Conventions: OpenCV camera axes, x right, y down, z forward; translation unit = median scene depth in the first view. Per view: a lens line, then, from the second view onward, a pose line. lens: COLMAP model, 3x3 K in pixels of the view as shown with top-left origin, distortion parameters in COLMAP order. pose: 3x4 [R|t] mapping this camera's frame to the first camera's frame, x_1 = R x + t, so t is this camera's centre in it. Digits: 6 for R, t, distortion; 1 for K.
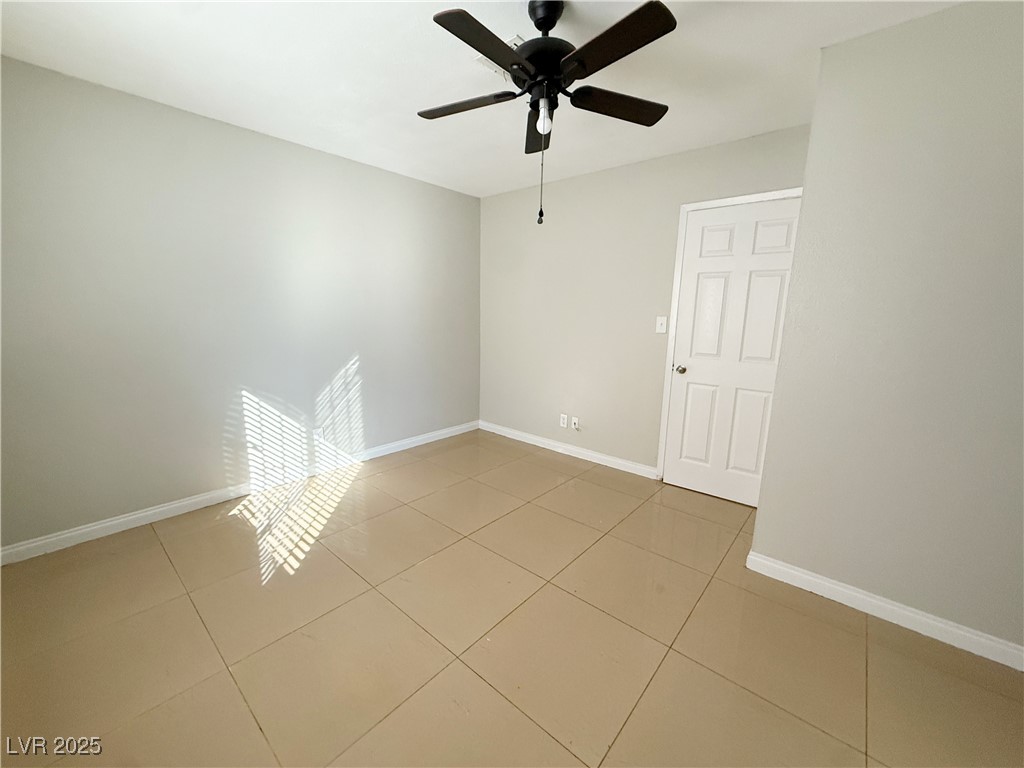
lens RADIAL K [[409.6, 0, 503.3], [0, 409.6, 379.3], [0, 0, 1]] dist [-0.000601, -0.000306]
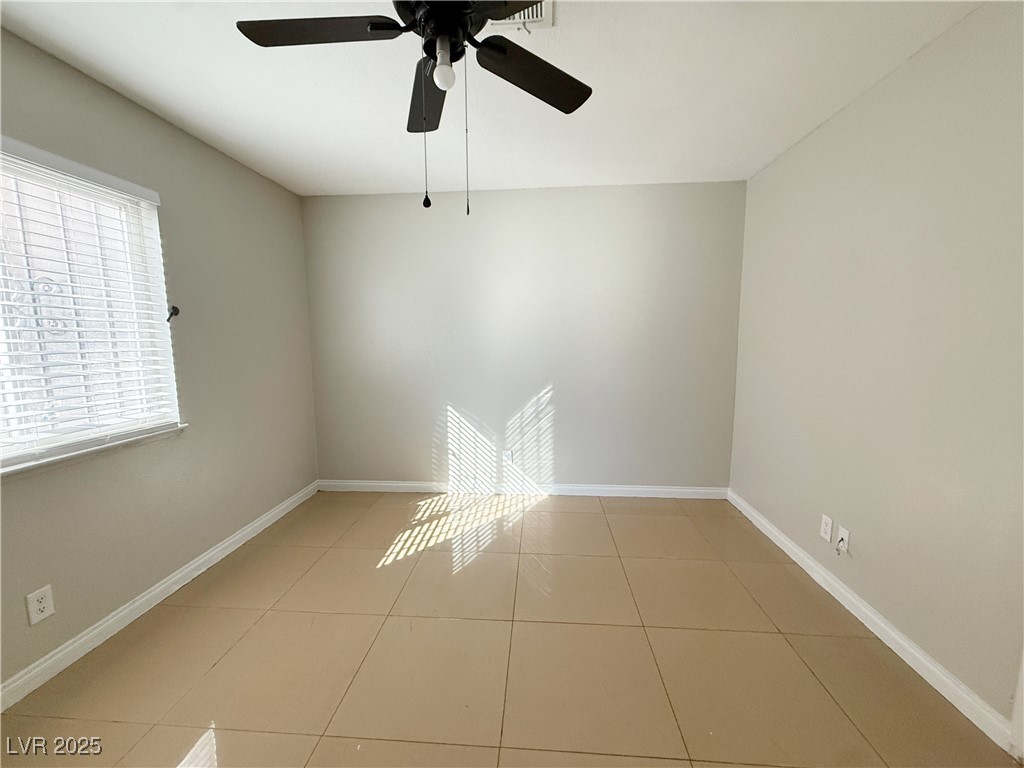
lens RADIAL K [[409.6, 0, 511.9], [0, 409.6, 383.7], [0, 0, 1]] dist [-0.000601, -0.000306]
pose [[0.605088, 0.074373, -0.792677, 0.375212], [-0.118159, 0.992990, 0.002970, -0.055110], [0.787341, 0.091865, 0.609635, 0.350331]]
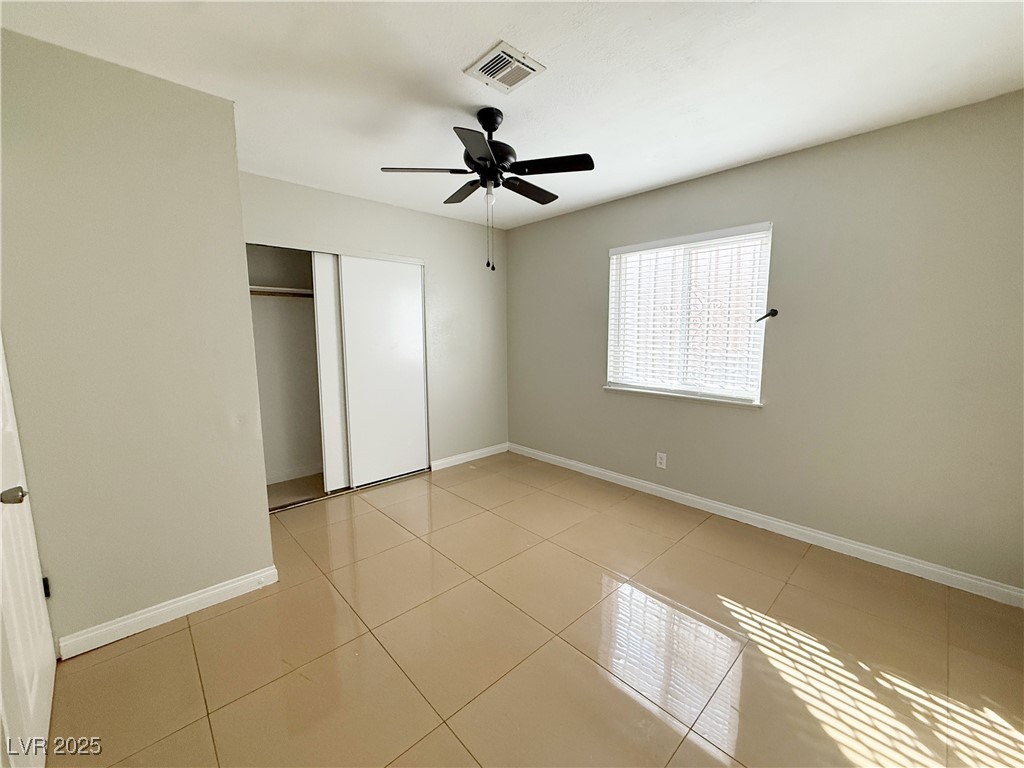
lens RADIAL K [[409.6, 0, 504.4], [0, 409.6, 387.6], [0, 0, 1]] dist [-0.000601, -0.000306]
pose [[-0.994456, -0.027937, 0.101370, -0.041566], [0.004485, 0.951914, 0.306332, -0.215175], [-0.105054, 0.305088, -0.946512, 1.186621]]
